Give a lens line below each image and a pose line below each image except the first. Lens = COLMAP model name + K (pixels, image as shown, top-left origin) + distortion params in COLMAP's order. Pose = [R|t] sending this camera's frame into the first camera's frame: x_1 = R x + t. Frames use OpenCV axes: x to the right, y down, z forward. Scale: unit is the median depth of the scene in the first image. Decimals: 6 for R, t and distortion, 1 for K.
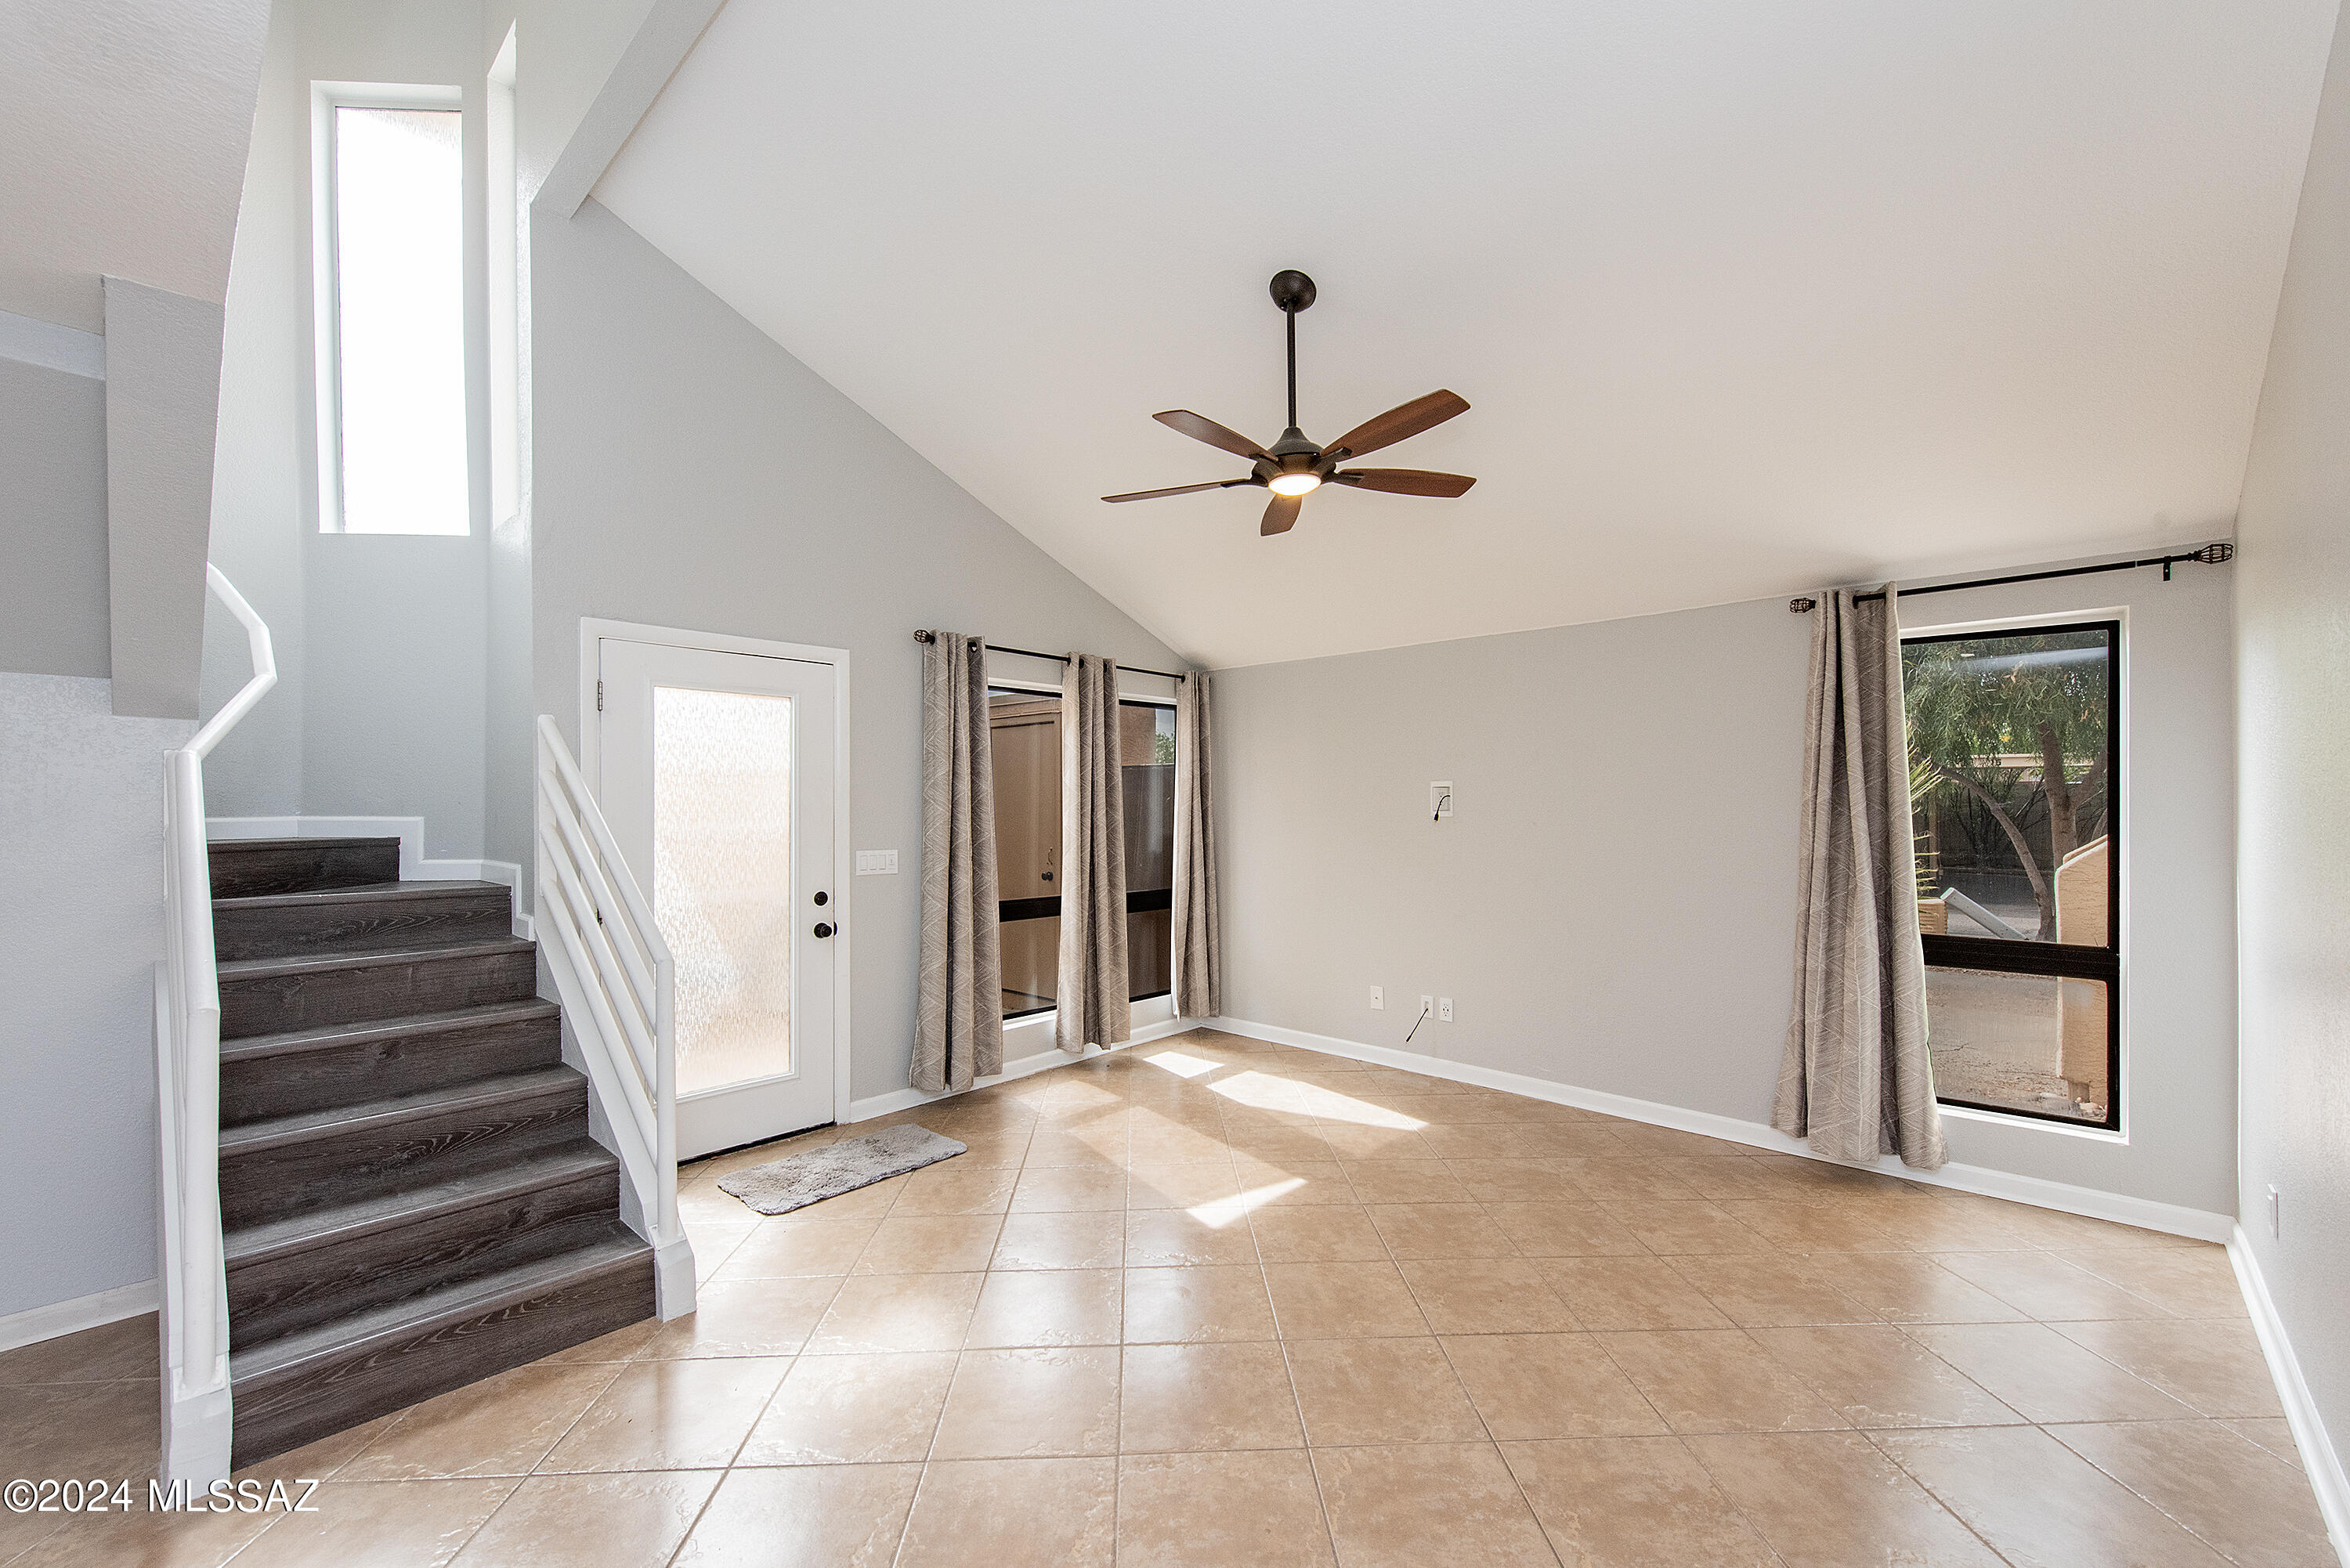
lens RADIAL K [[956.3, 0, 1185.3], [0, 956.3, 803.6], [0, 0, 1]] dist [0.011096, -0.000319]
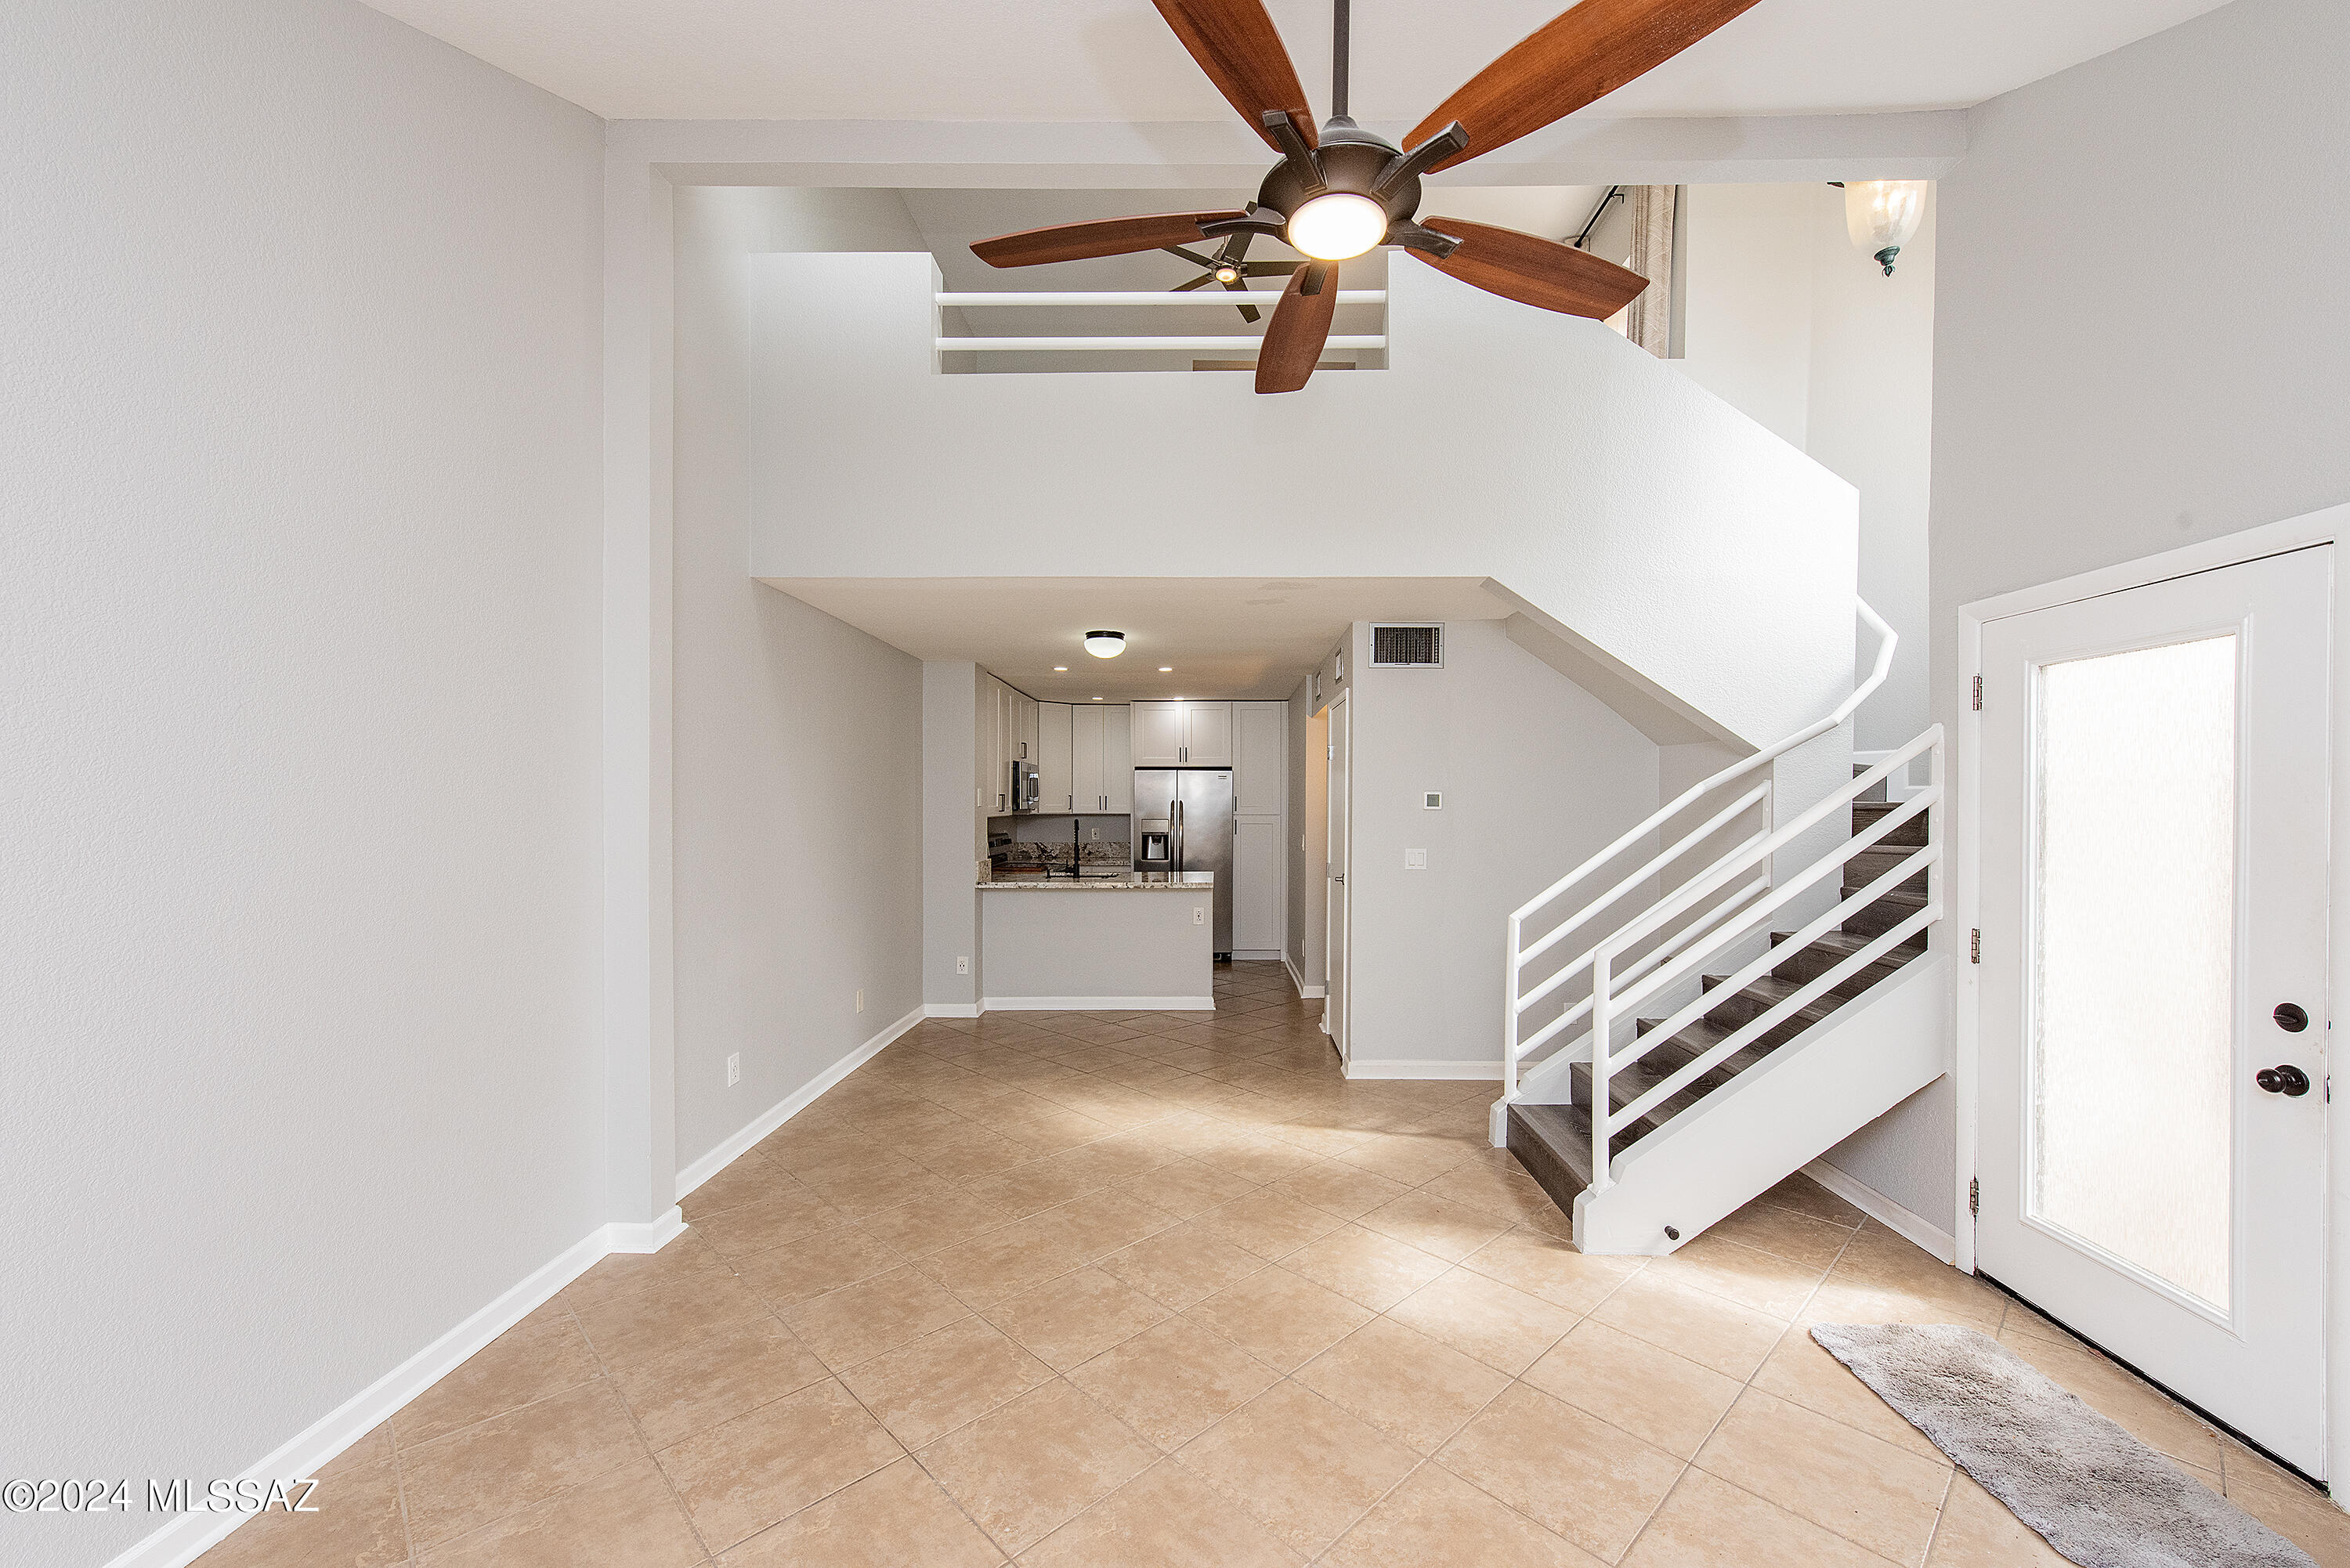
lens RADIAL K [[931.2, 0, 1192.2], [0, 931.2, 804.0], [0, 0, 1]] dist [0.019161, -0.007201]
pose [[-0.755201, 0.003553, -0.655484, 0.516473], [0.000379, 0.999988, 0.004983, -0.021347], [0.655493, 0.003515, -0.755193, 1.350135]]
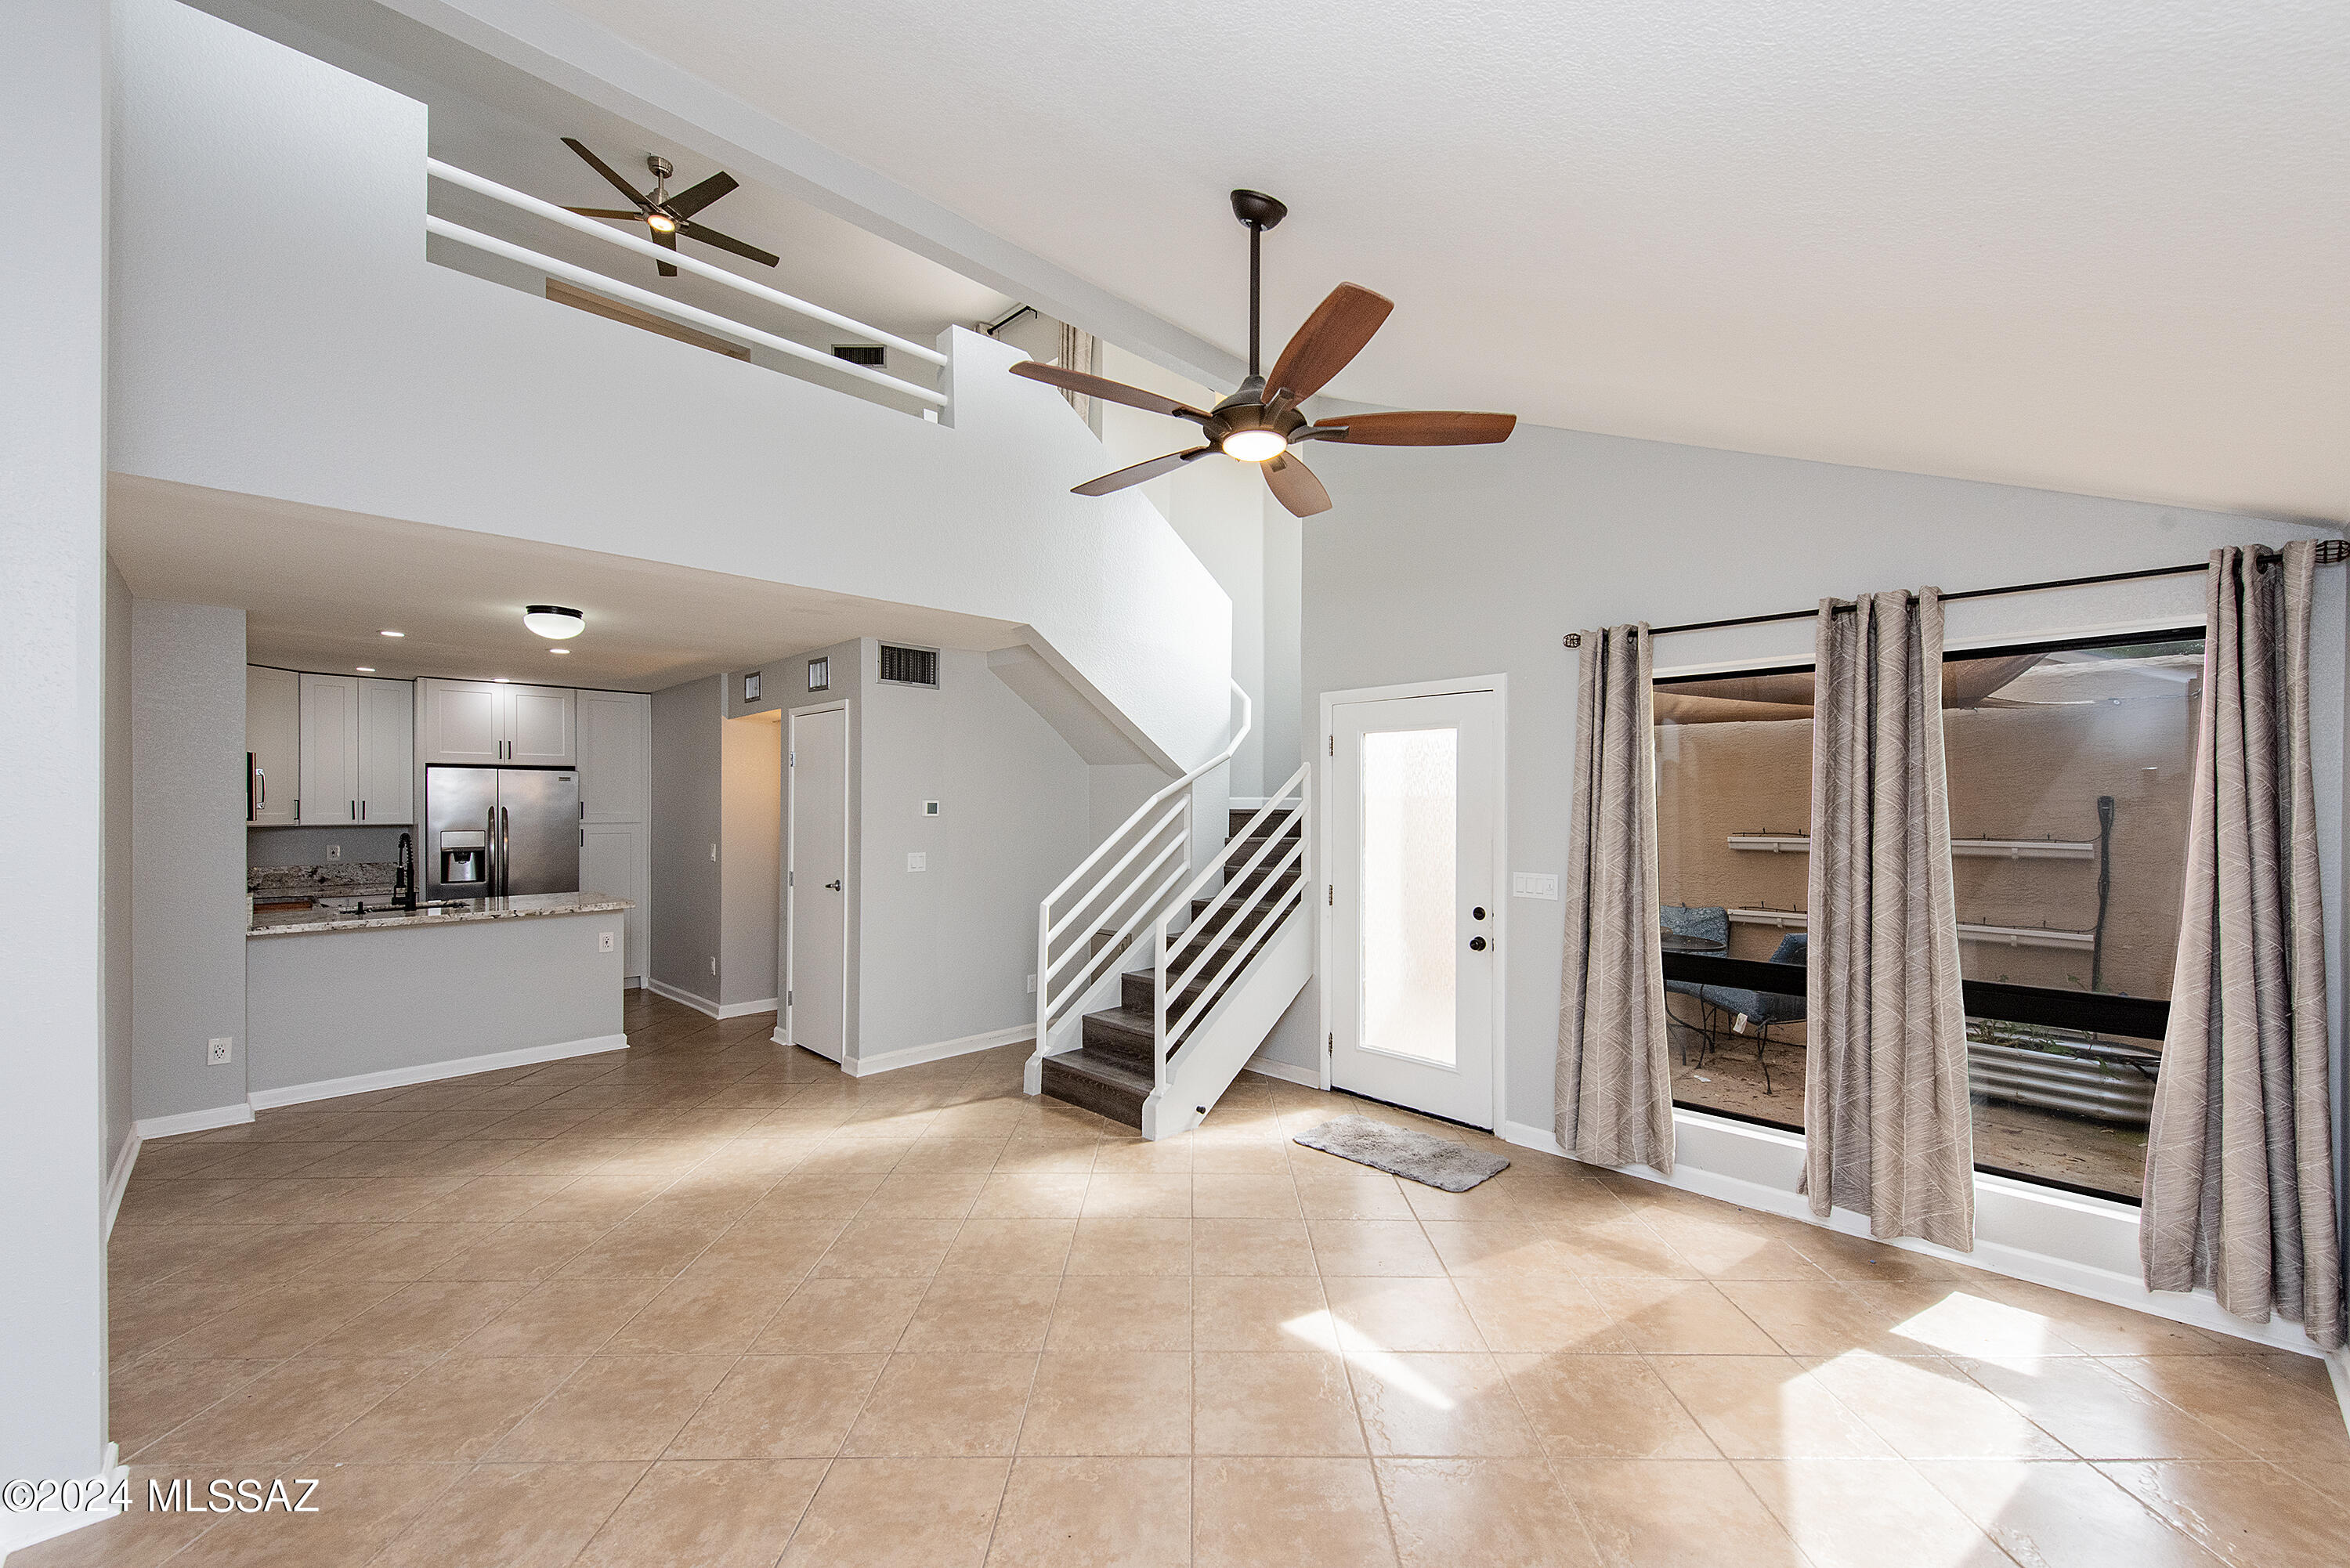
lens RADIAL K [[943.9, 0, 1190.1], [0, 943.9, 801.8], [0, 0, 1]] dist [0.024203, -0.008432]
pose [[-0.053465, 0.000500, -0.998570, 0.924482], [-0.000858, 0.999999, 0.000546, -0.033647], [0.998569, 0.000886, -0.053465, 0.997992]]
